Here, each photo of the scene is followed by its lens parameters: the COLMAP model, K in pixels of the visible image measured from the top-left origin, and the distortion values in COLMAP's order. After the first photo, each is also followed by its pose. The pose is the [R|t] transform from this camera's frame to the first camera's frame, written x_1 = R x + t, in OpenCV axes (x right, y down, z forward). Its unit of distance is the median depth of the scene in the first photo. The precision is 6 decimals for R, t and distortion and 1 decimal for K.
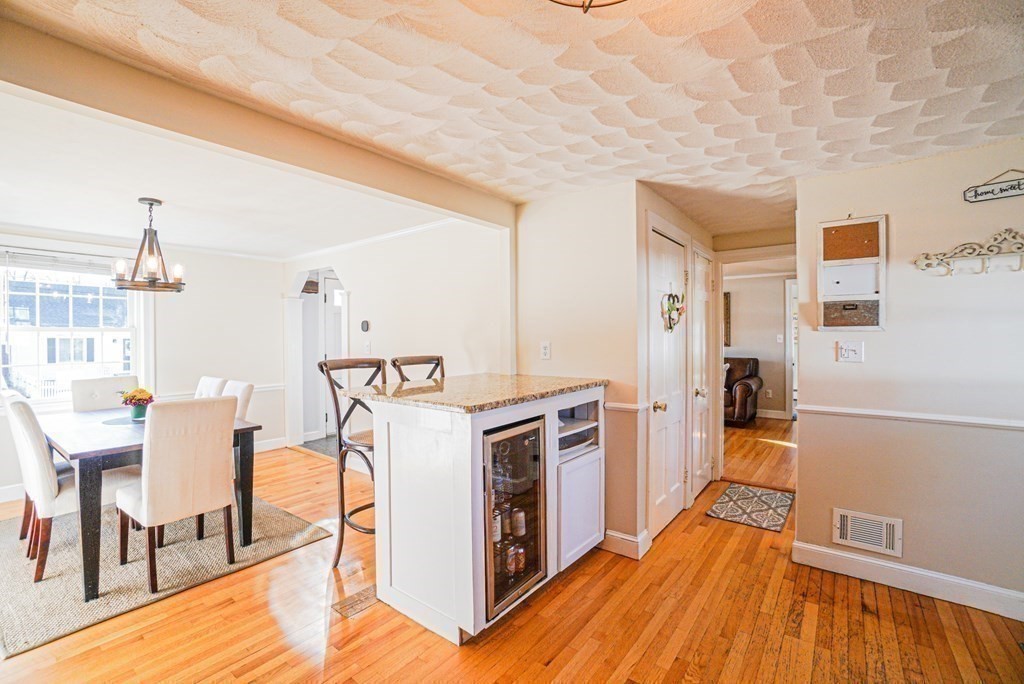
lens RADIAL K [[450.0, 0, 510.5], [0, 450.0, 339.9], [0, 0, 1]] dist [-0.034955, 0.000795]
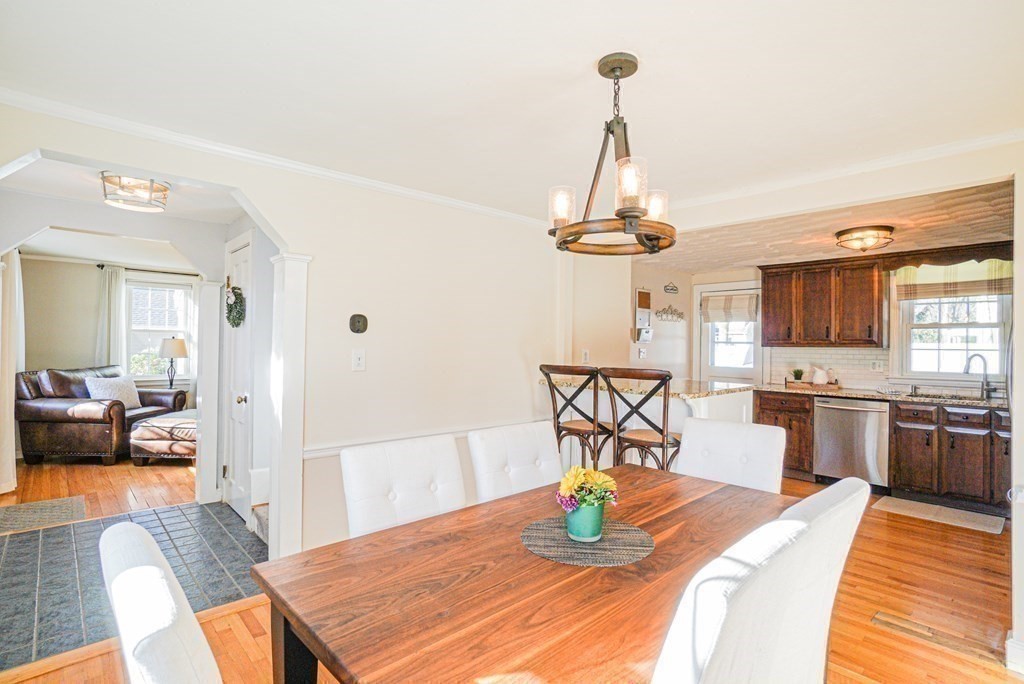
lens RADIAL K [[509.7, 0, 506.8], [0, 509.7, 340.5], [0, 0, 1]] dist [-0.019749, 0.000895]
pose [[0.188666, 0.014200, 0.981939, -2.005423], [-0.006347, 0.999892, -0.013240, 0.004122], [-0.982021, -0.003735, 0.188735, 1.359690]]
